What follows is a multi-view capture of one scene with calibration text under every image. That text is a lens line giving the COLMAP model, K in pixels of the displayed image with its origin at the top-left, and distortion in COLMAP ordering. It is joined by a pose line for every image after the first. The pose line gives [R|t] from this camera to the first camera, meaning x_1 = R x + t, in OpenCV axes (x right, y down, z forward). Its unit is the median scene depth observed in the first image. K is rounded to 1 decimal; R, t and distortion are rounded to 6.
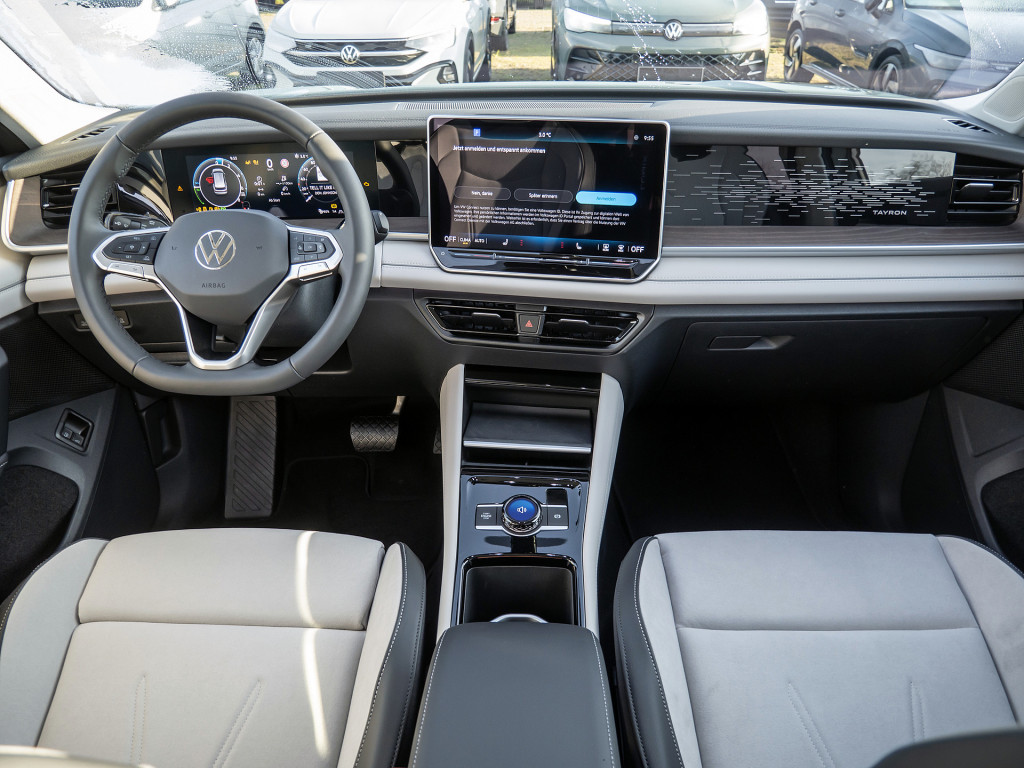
lens RADIAL K [[703.0, 0, 512.0], [0, 703.0, 384.0], [0, 0, 1]] dist [-0.073573, 0.000704]
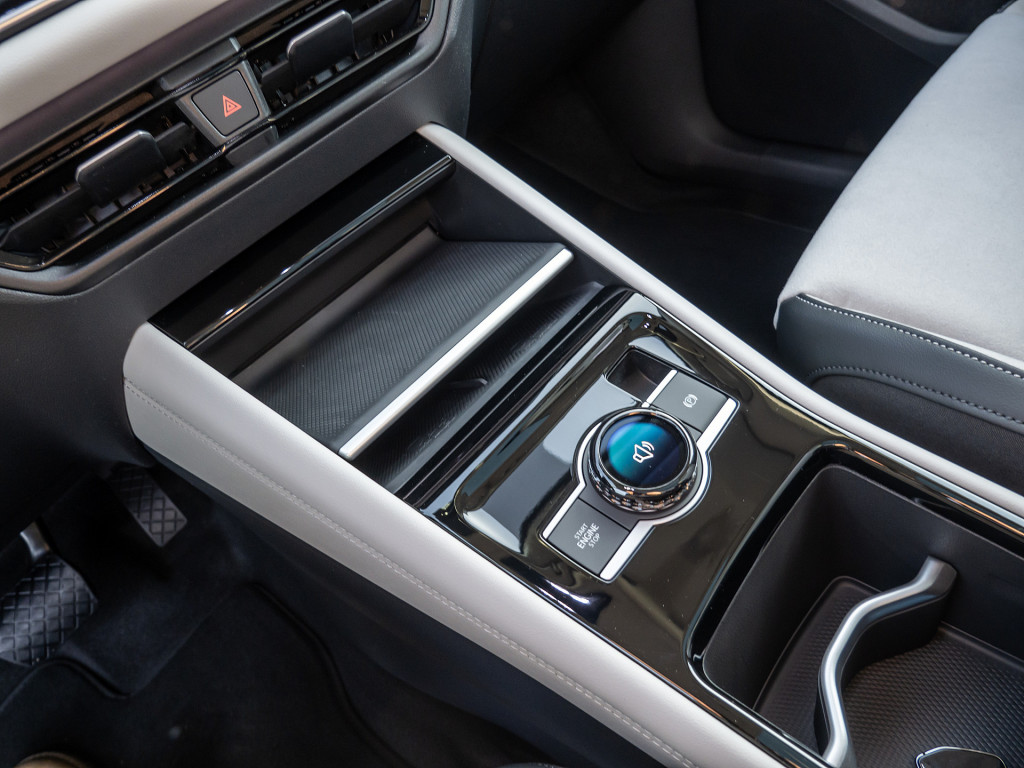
lens RADIAL K [[703.0, 0, 512.0], [0, 703.0, 384.0], [0, 0, 1]] dist [-0.073573, 0.000704]
pose [[0.597922, -0.686701, 0.413438, -0.153080], [0.610454, 0.724388, 0.320325, -0.004097], [-0.519457, 0.060856, 0.852327, 0.710234]]
